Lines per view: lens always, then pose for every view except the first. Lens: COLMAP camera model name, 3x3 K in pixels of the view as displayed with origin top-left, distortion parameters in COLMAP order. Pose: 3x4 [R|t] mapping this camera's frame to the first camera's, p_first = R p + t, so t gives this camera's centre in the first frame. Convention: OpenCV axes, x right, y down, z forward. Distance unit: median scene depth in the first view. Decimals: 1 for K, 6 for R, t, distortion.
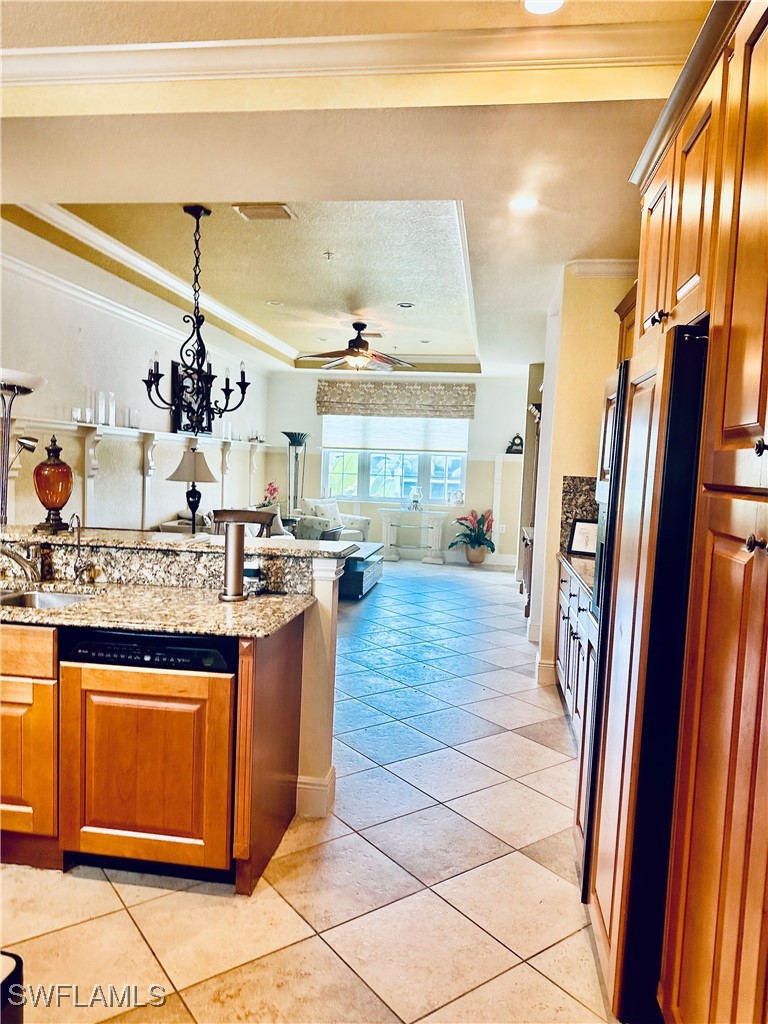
lens RADIAL K [[719.4, 0, 384.0], [0, 719.4, 512.0], [0, 0, 1]] dist [-0.000091, -0.000241]
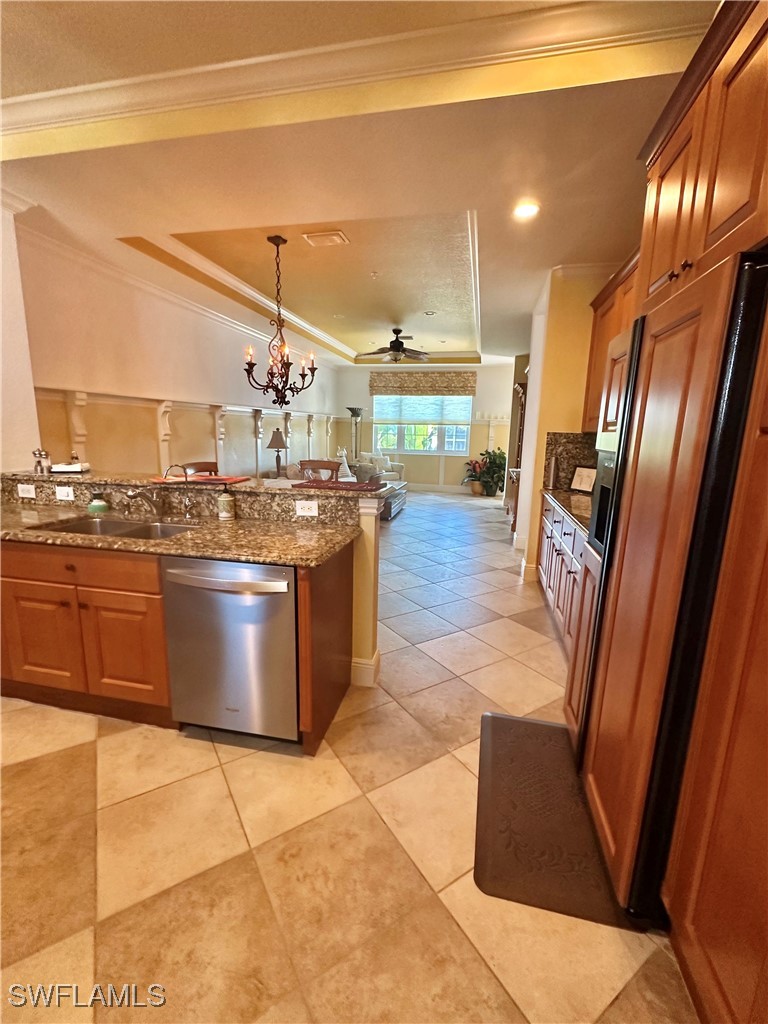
lens RADIAL K [[433.6, 0, 384.0], [0, 433.6, 512.0], [0, 0, 1]] dist [0.001903, 0.000192]
pose [[0.997475, -0.003633, -0.070923, -0.000350], [0.012042, 0.992881, 0.118504, -0.001708], [0.069988, -0.119059, 0.990417, 0.191650]]
